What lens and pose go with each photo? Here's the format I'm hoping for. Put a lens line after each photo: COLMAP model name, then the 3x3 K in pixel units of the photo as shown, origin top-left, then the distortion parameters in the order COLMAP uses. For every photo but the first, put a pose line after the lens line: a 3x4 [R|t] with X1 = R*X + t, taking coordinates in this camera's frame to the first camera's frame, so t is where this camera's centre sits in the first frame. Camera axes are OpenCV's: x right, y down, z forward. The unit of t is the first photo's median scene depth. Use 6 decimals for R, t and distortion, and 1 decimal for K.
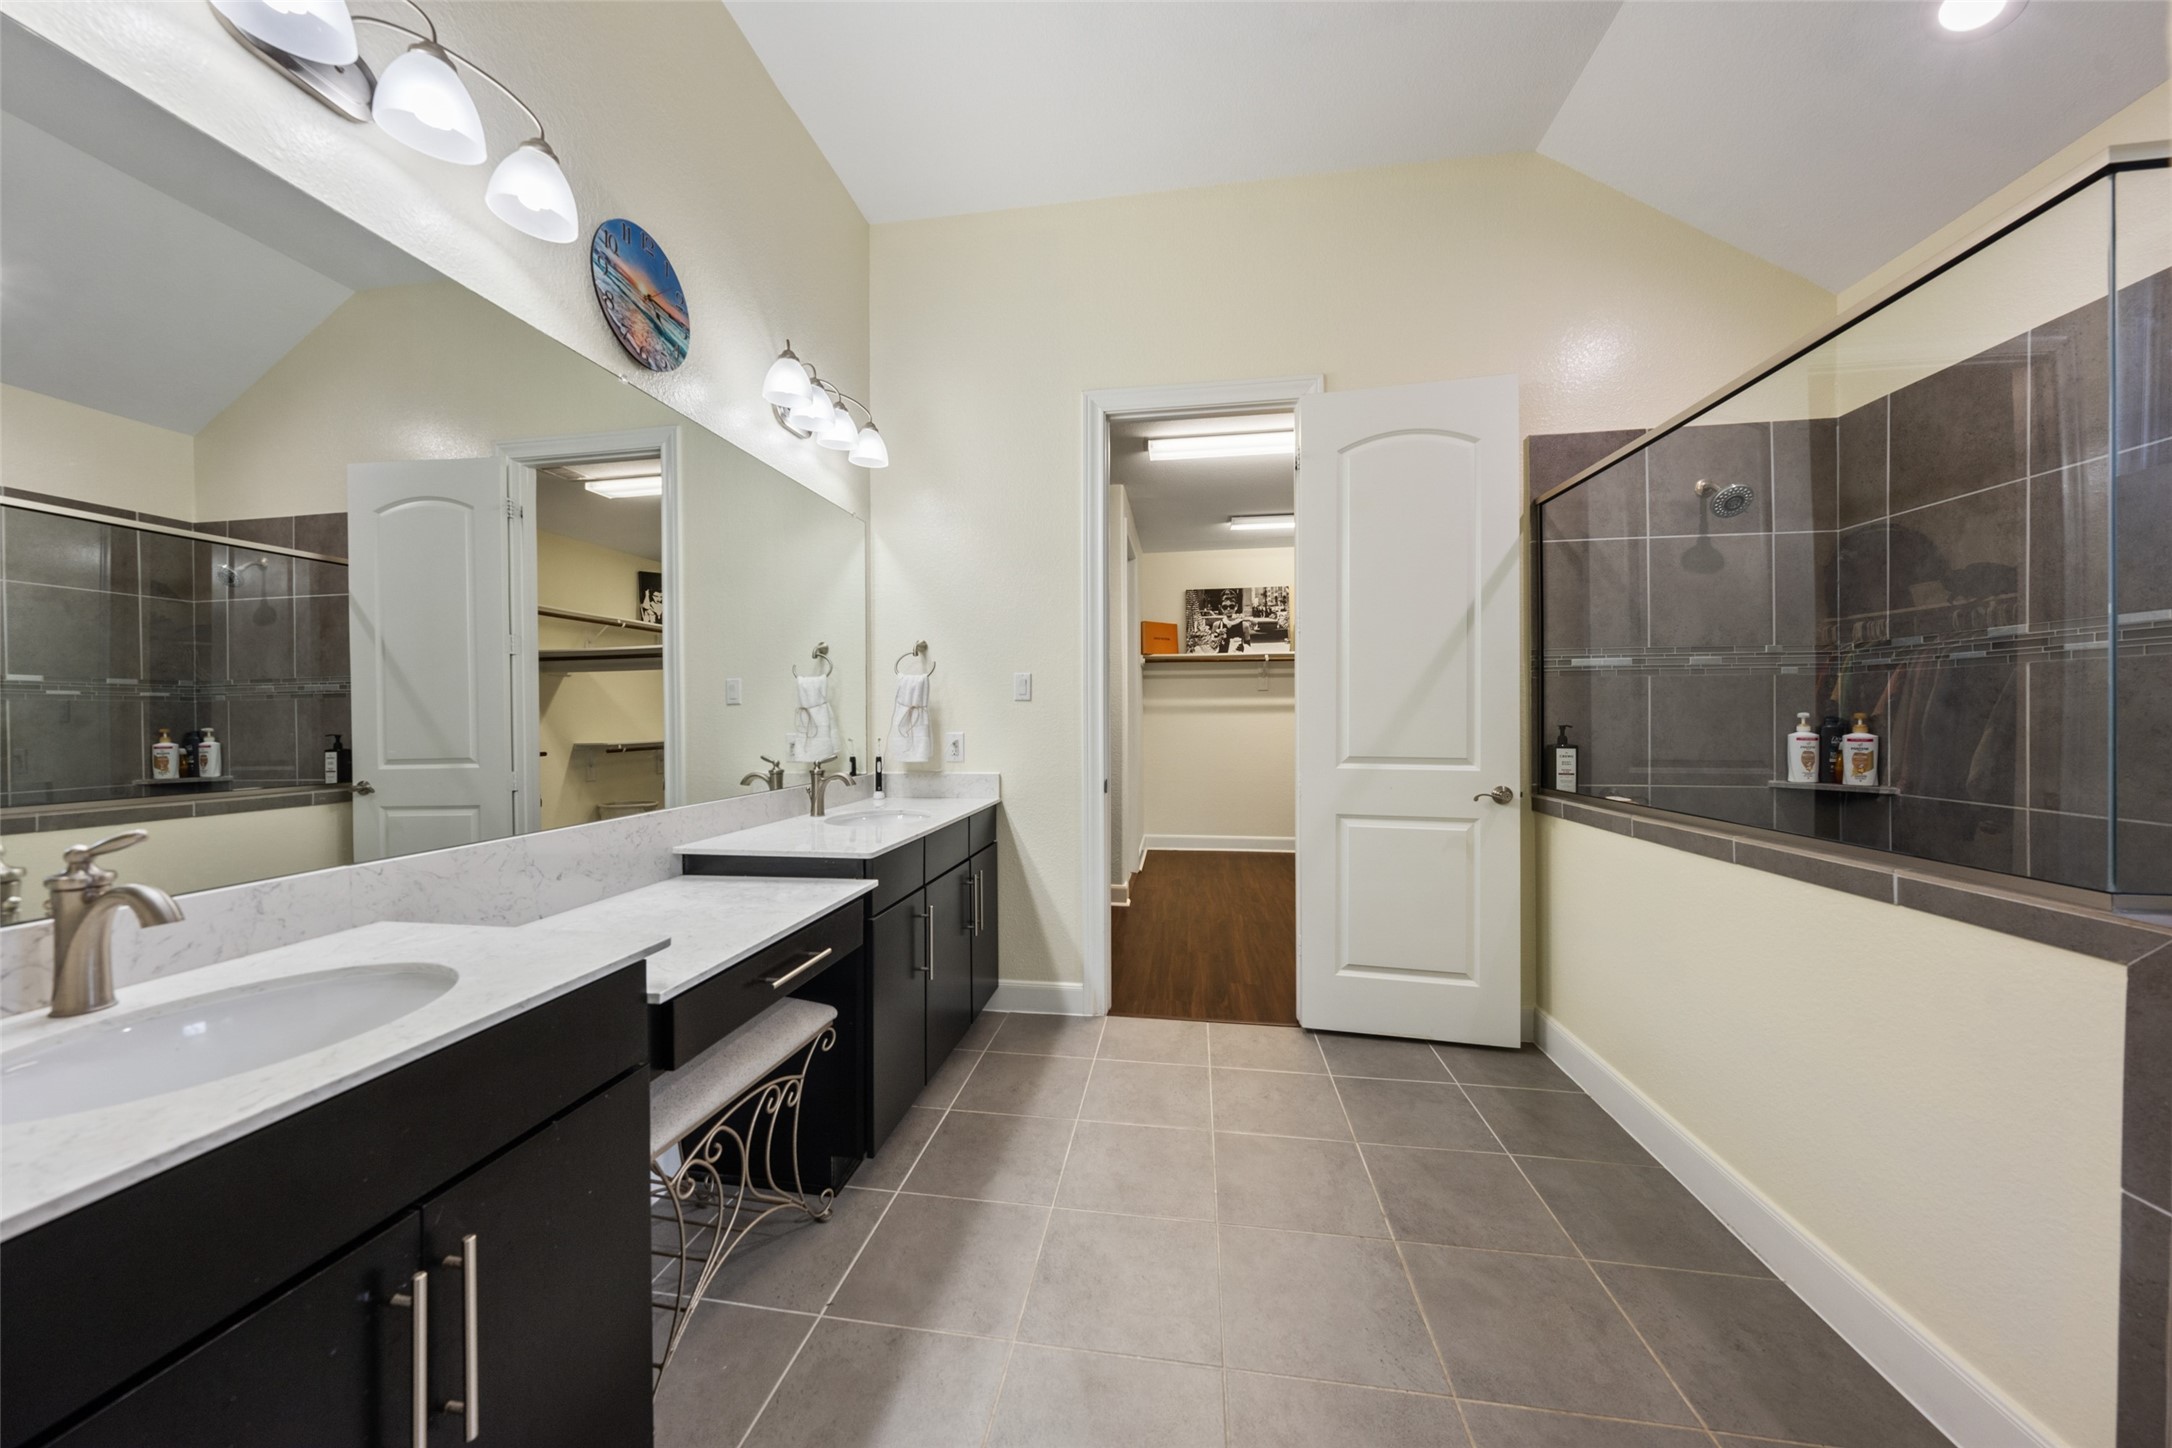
lens RADIAL K [[750.5, 0, 1068.9], [0, 750.5, 719.1], [0, 0, 1]] dist [-0.006358, 0.000122]
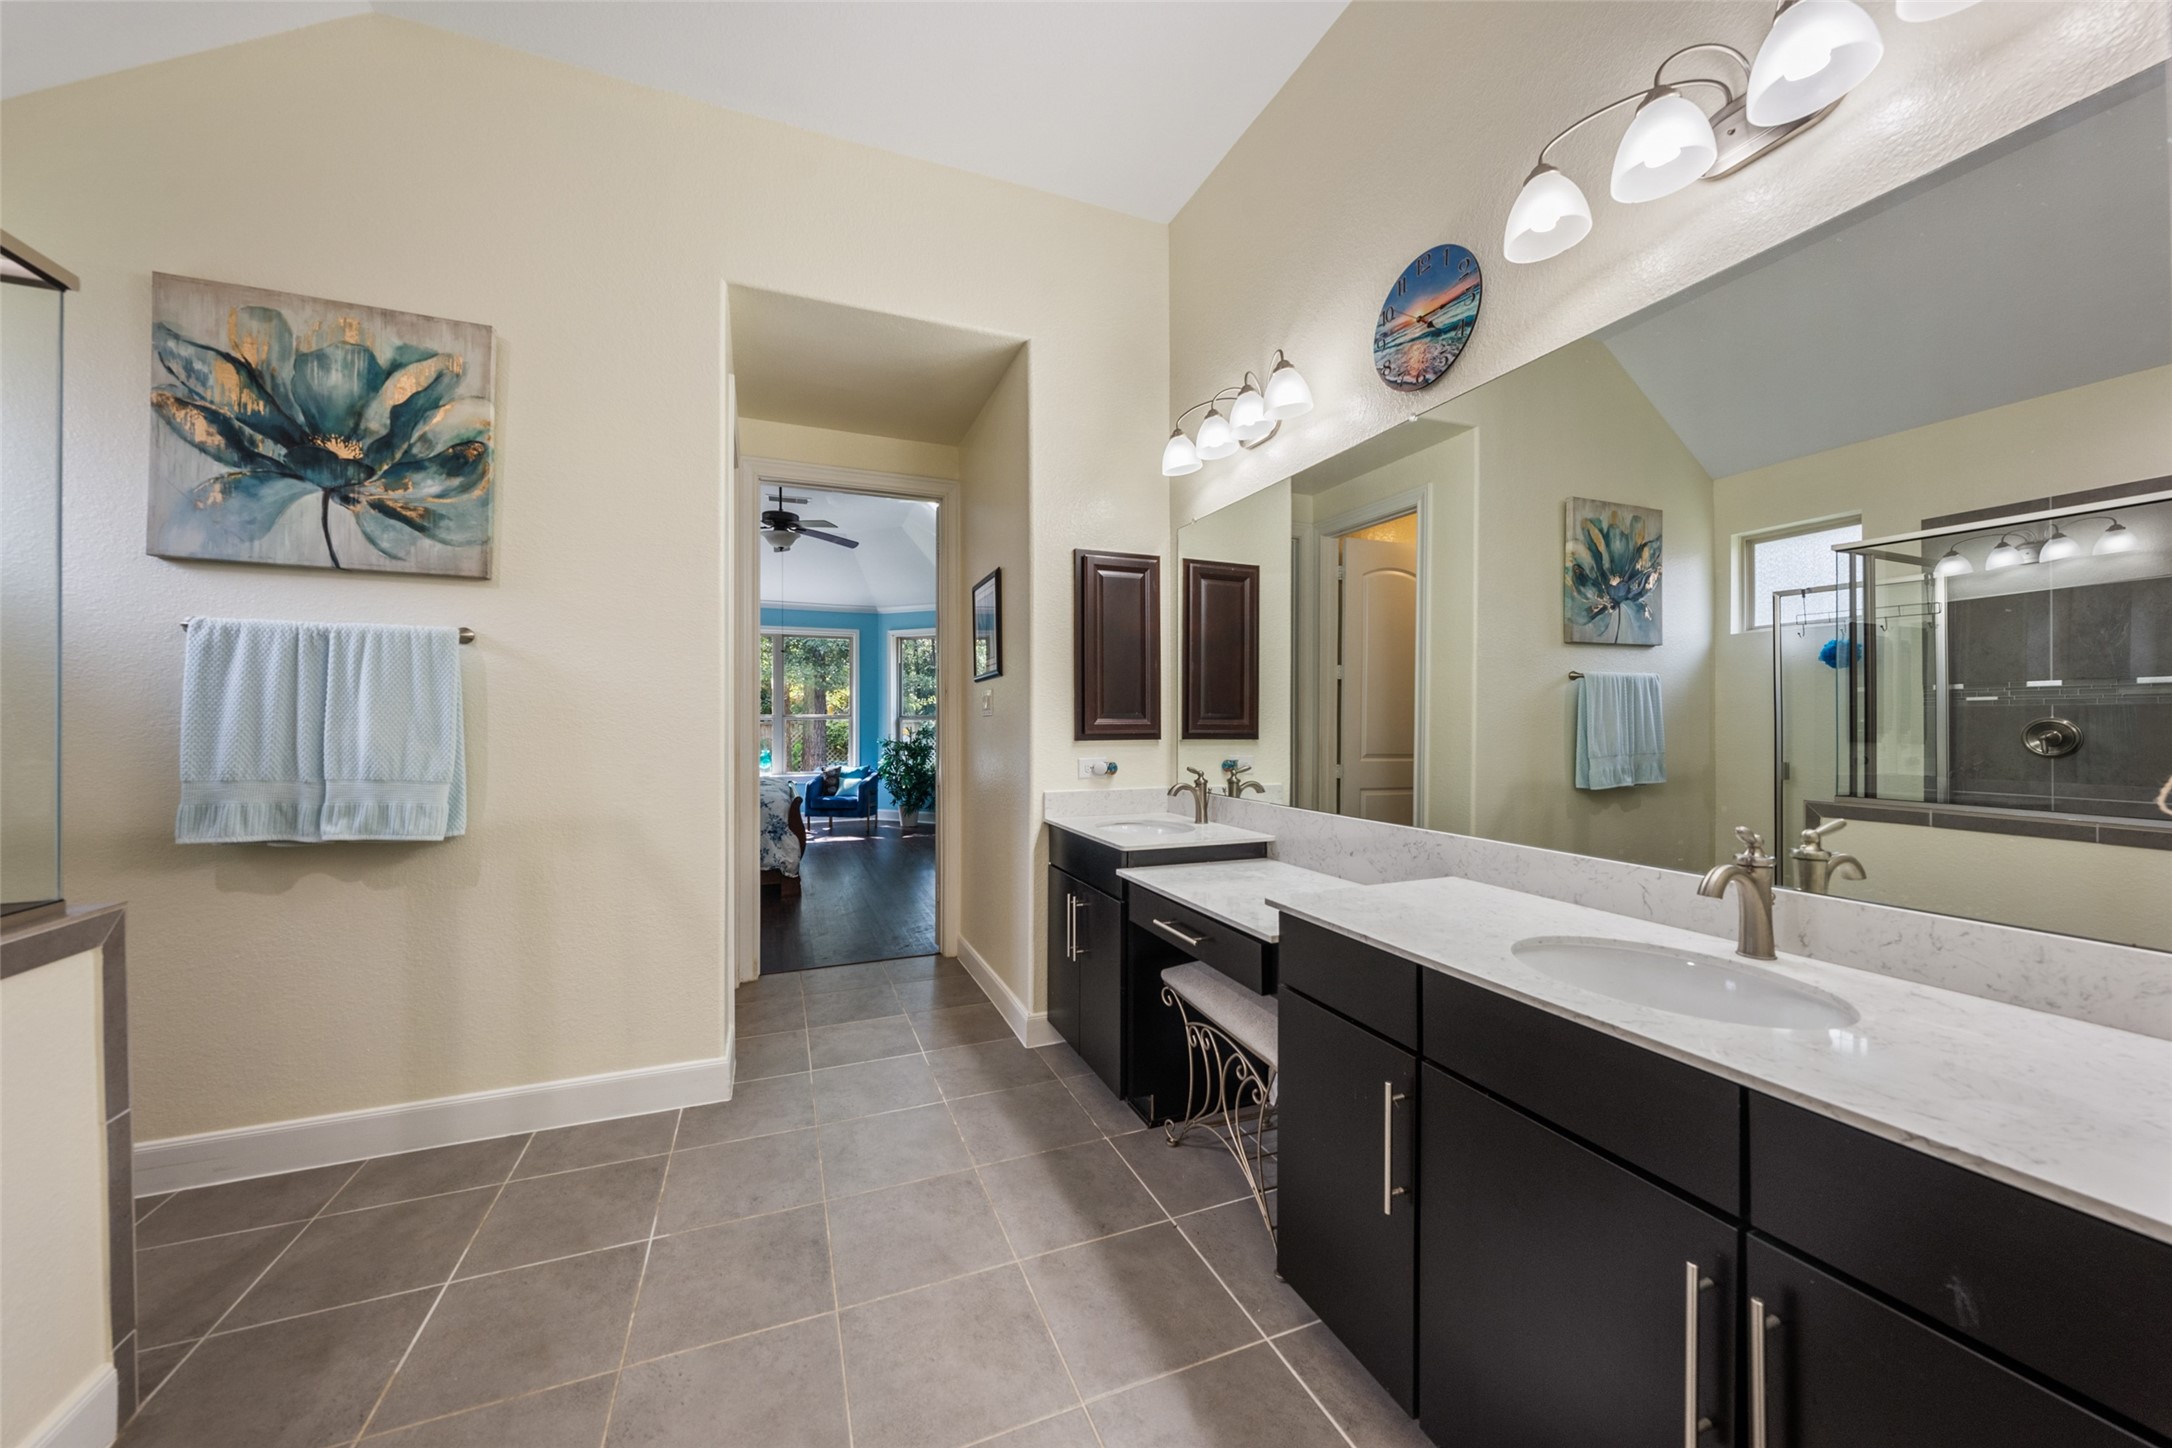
lens RADIAL K [[750.5, 0, 1068.4], [0, 750.5, 717.4], [0, 0, 1]] dist [-0.006358, 0.000122]
pose [[-0.859929, 0.004232, -0.510396, 0.390466], [0.002679, 0.999989, 0.003778, -0.033529], [0.510406, 0.001881, -0.859931, 1.742028]]
